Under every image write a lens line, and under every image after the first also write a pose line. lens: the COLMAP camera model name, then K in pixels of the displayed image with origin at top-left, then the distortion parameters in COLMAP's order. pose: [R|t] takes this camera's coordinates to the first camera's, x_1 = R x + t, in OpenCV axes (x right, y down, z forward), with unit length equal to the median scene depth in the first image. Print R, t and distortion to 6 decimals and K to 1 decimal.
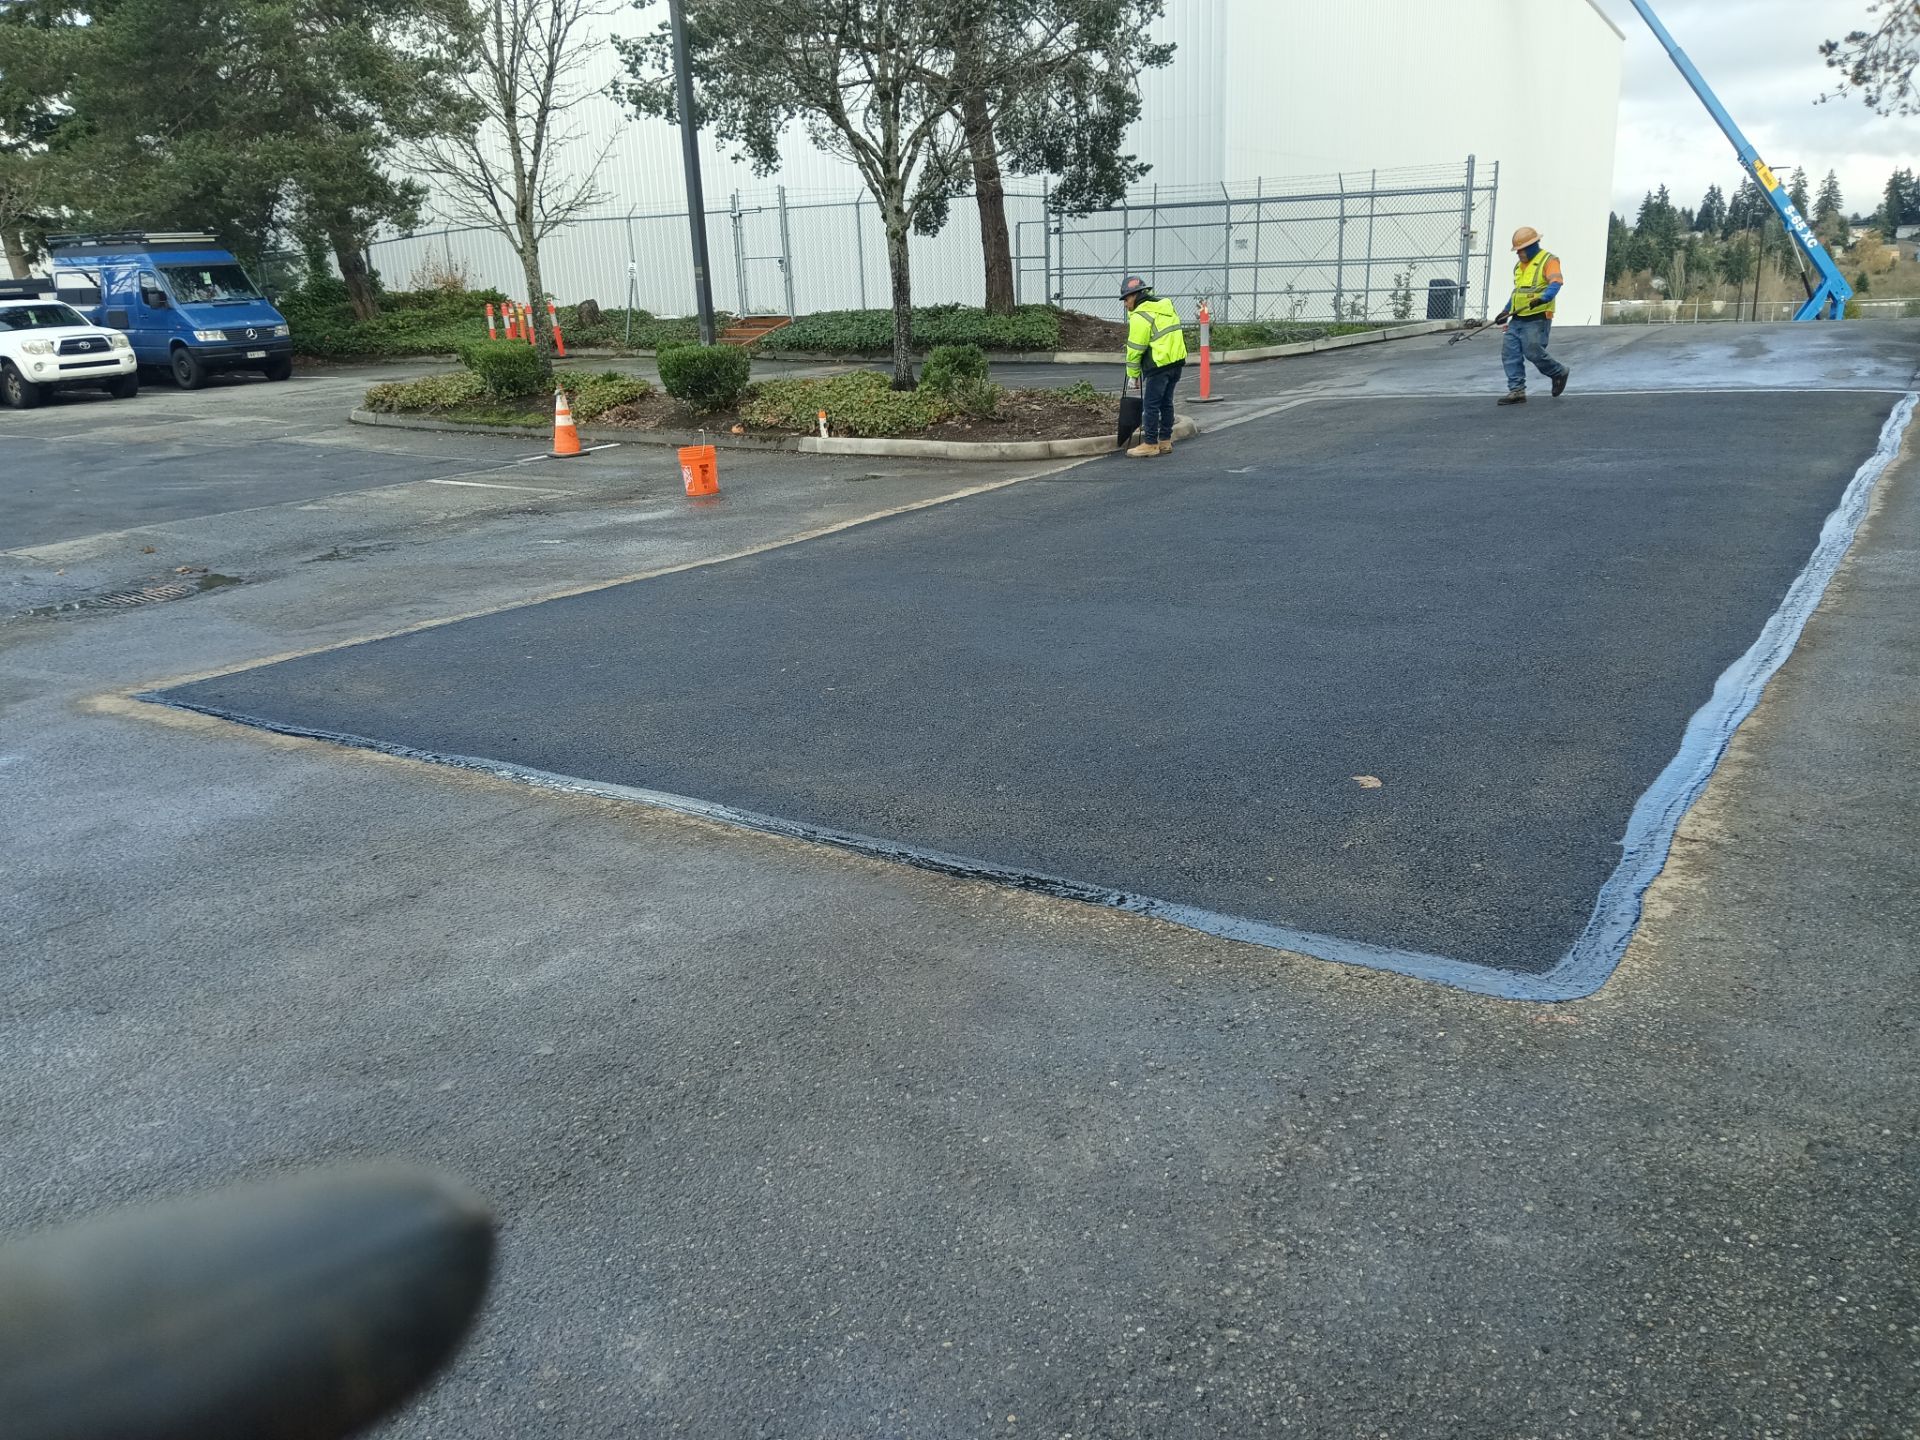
lens RADIAL K [[1434.2, 0, 963.2], [0, 1434.2, 721.8], [0, 0, 1]] dist [0.063170, -0.110281]
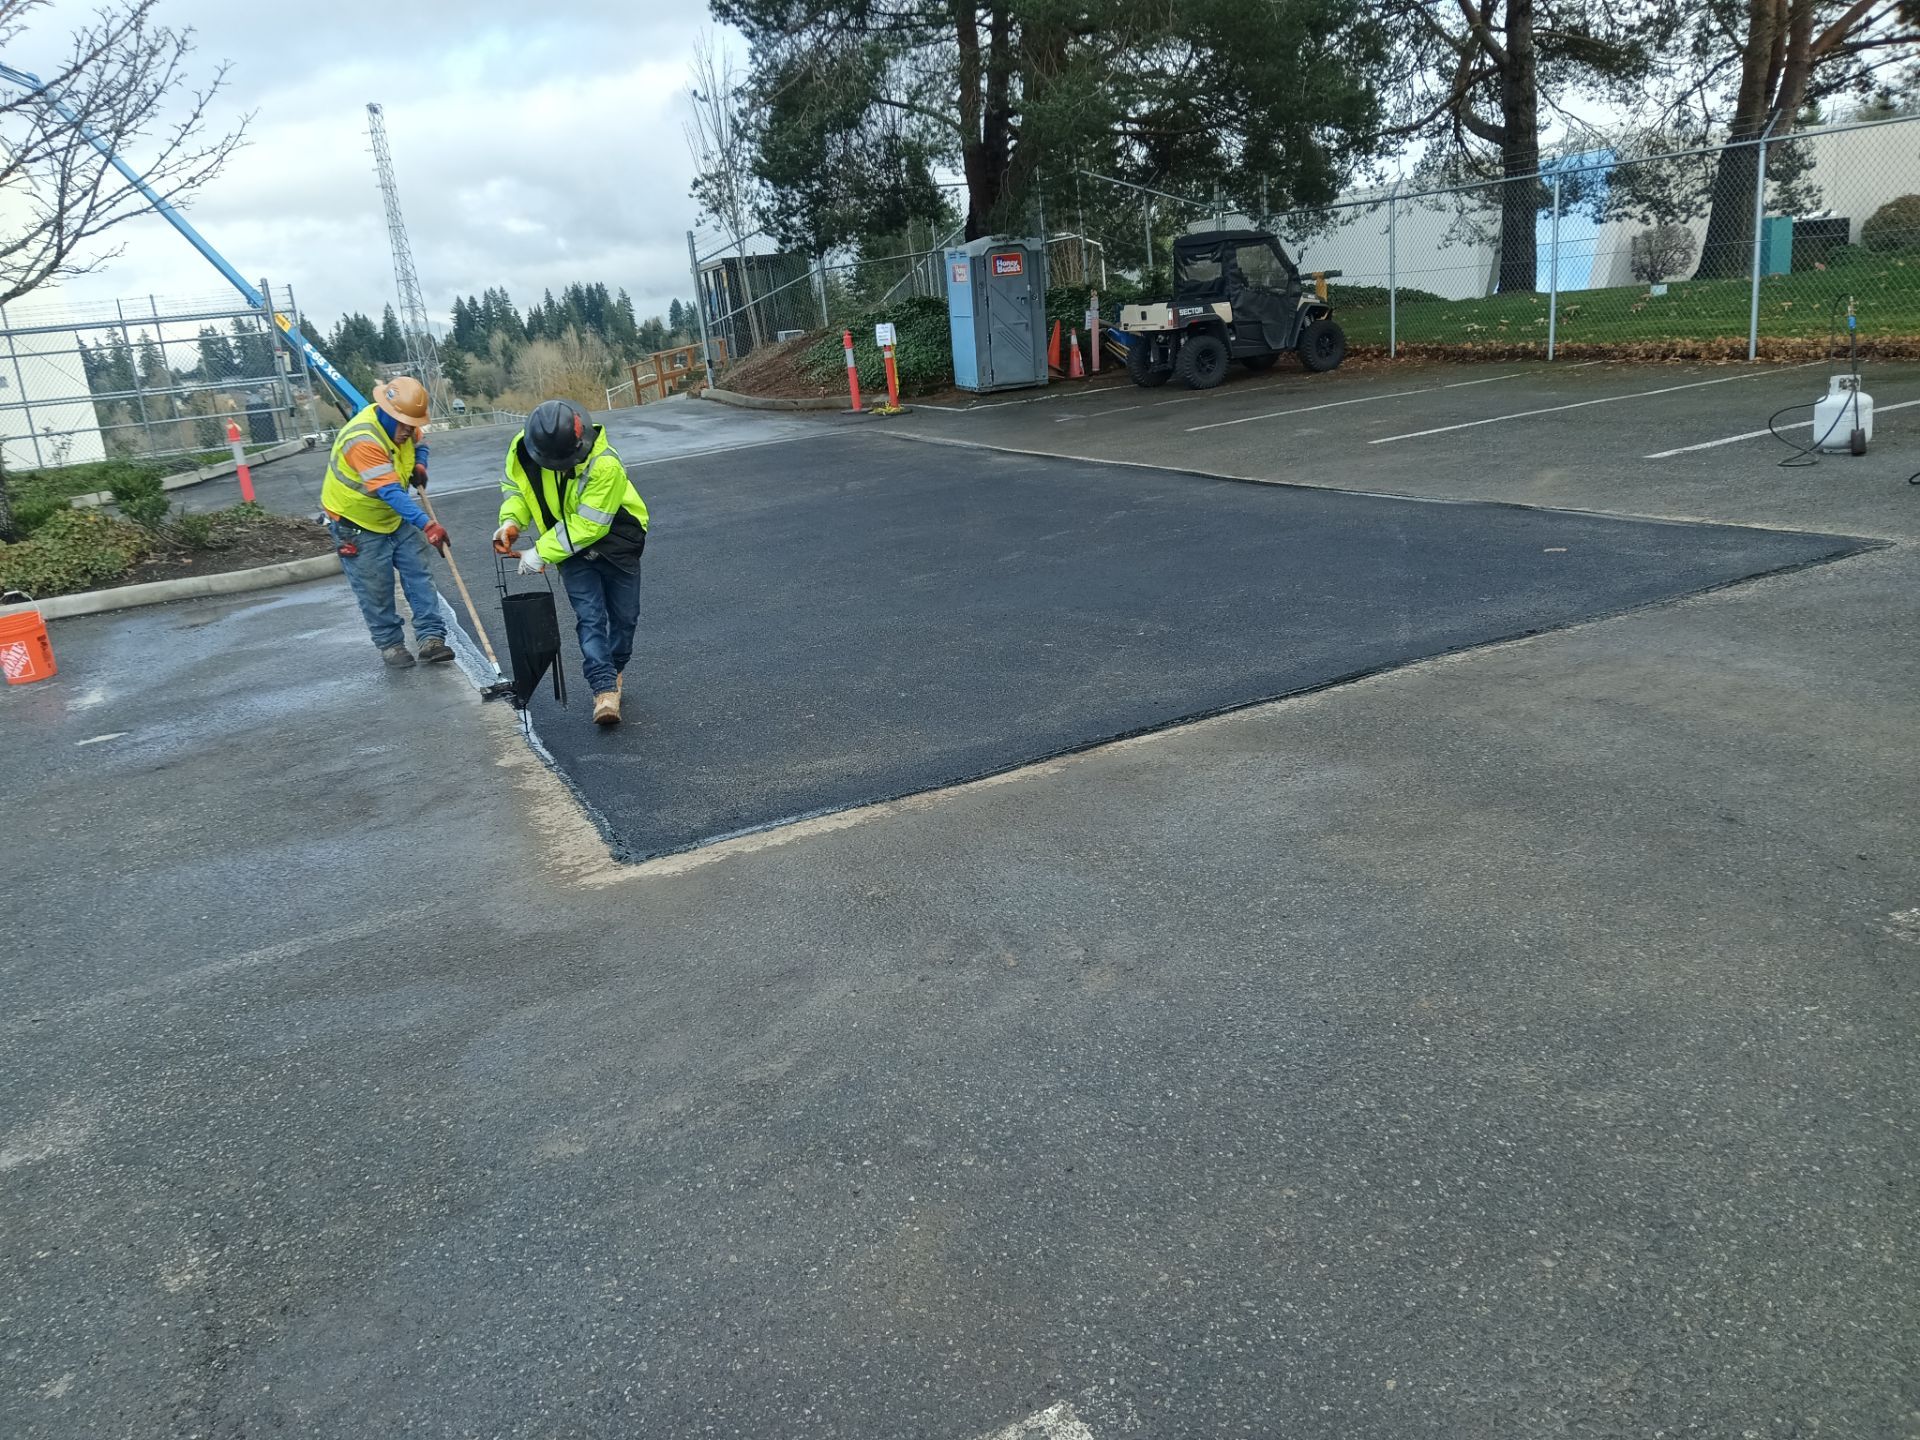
lens RADIAL K [[1434.2, 0, 963.2], [0, 1434.2, 721.8], [0, 0, 1]] dist [0.063170, -0.110281]
pose [[0.515909, -0.243271, 0.821375, -0.365055], [0.325635, 0.942546, 0.074626, -0.028439], [-0.792338, 0.228968, 0.565485, 0.160219]]
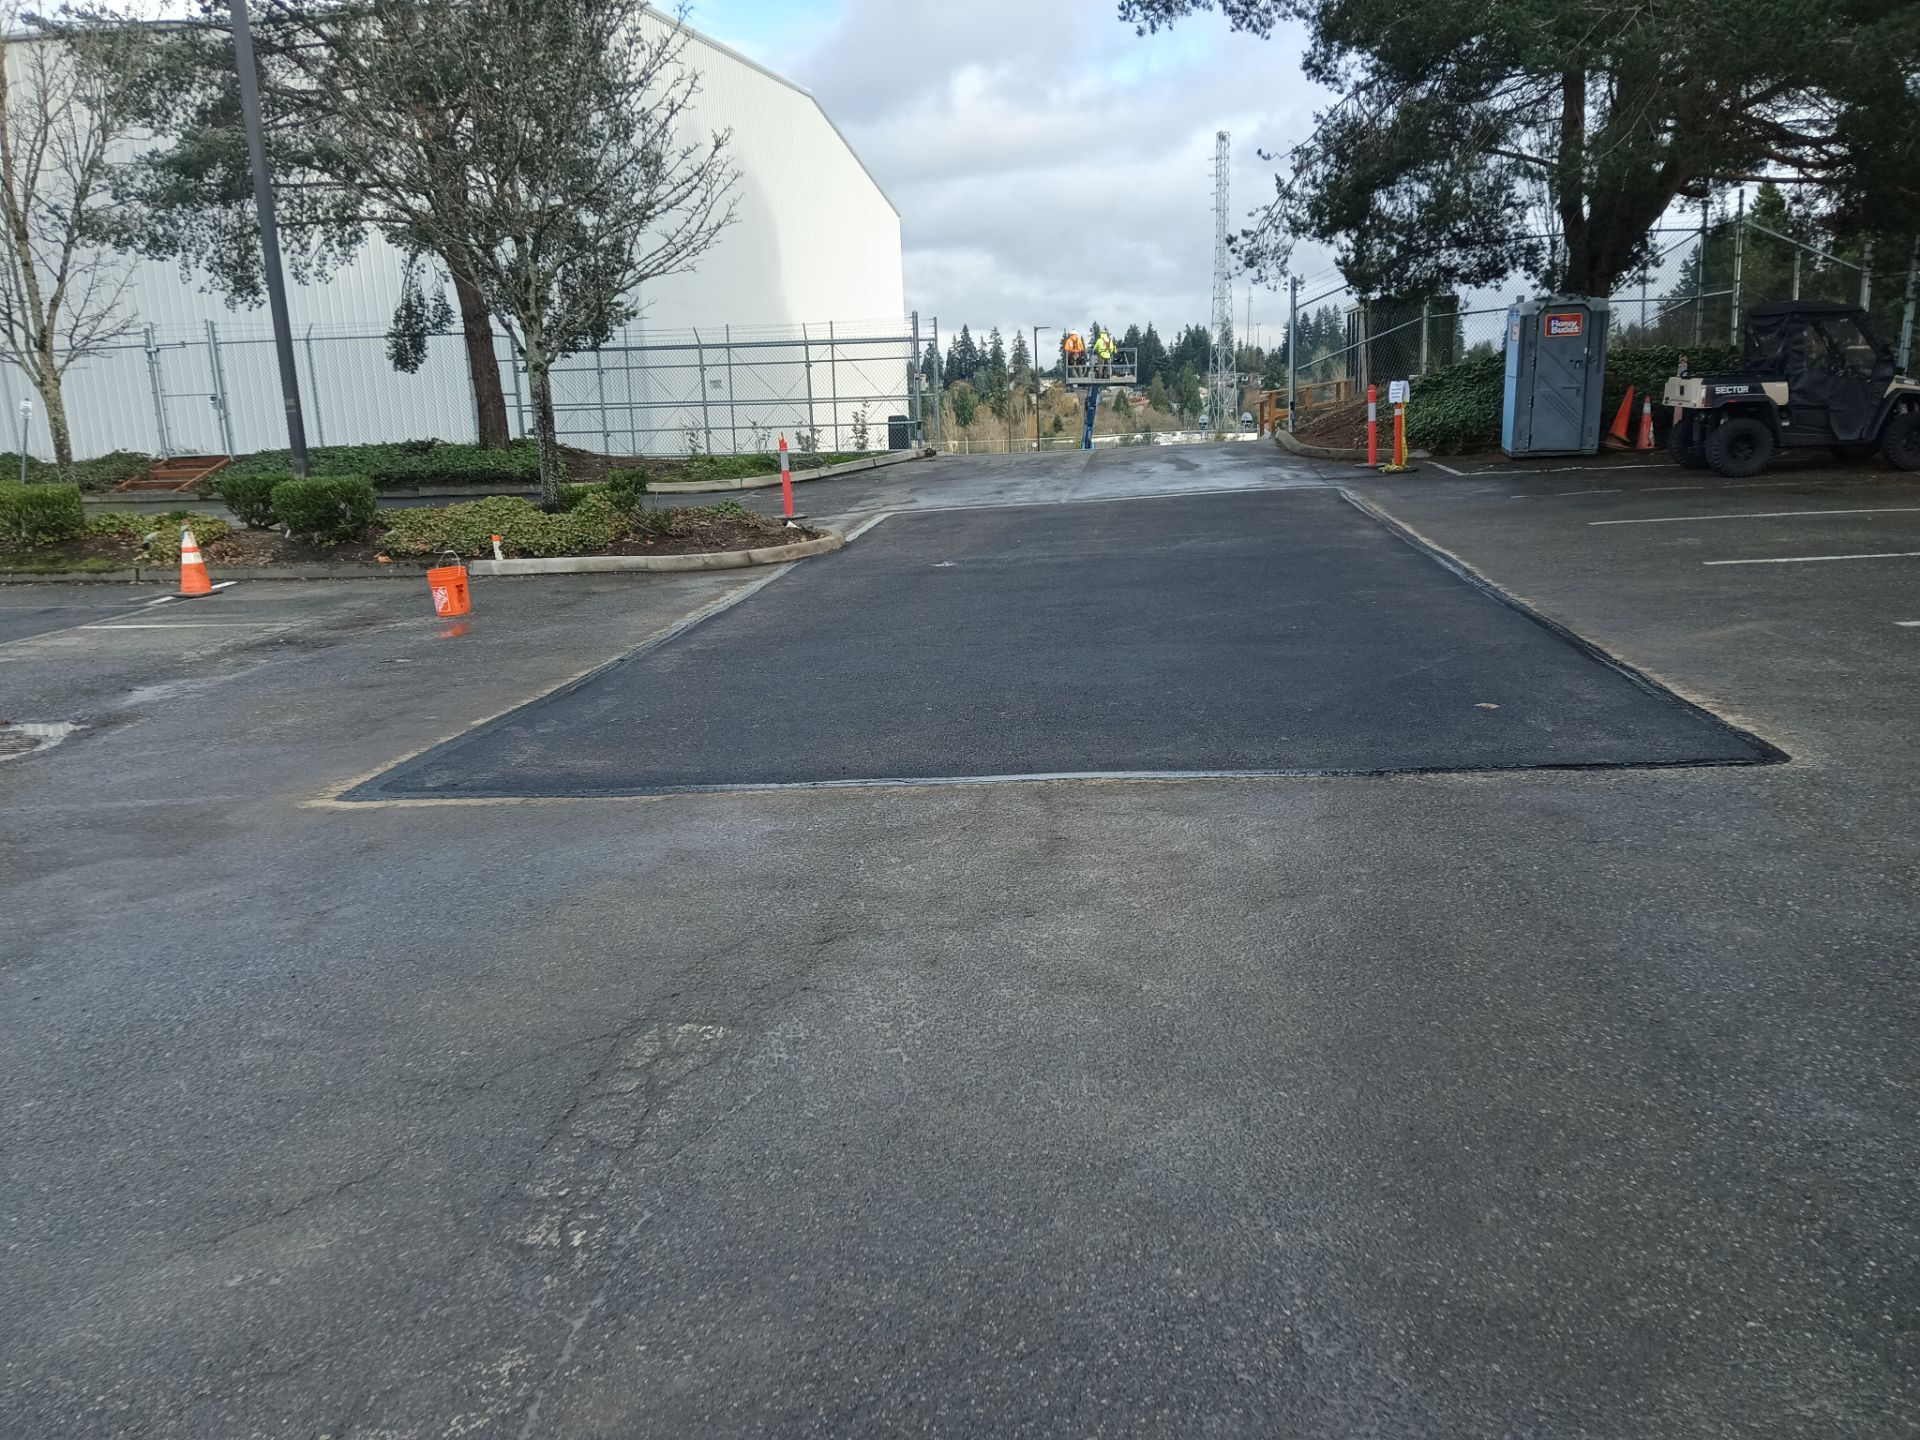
lens RADIAL K [[1434.2, 0, 963.2], [0, 1434.2, 721.8], [0, 0, 1]] dist [0.063170, -0.110281]
pose [[0.885696, -0.100484, 0.453261, -0.224750], [0.142638, 0.987973, -0.059696, 0.017740], [-0.441811, 0.117525, 0.889377, -0.027837]]
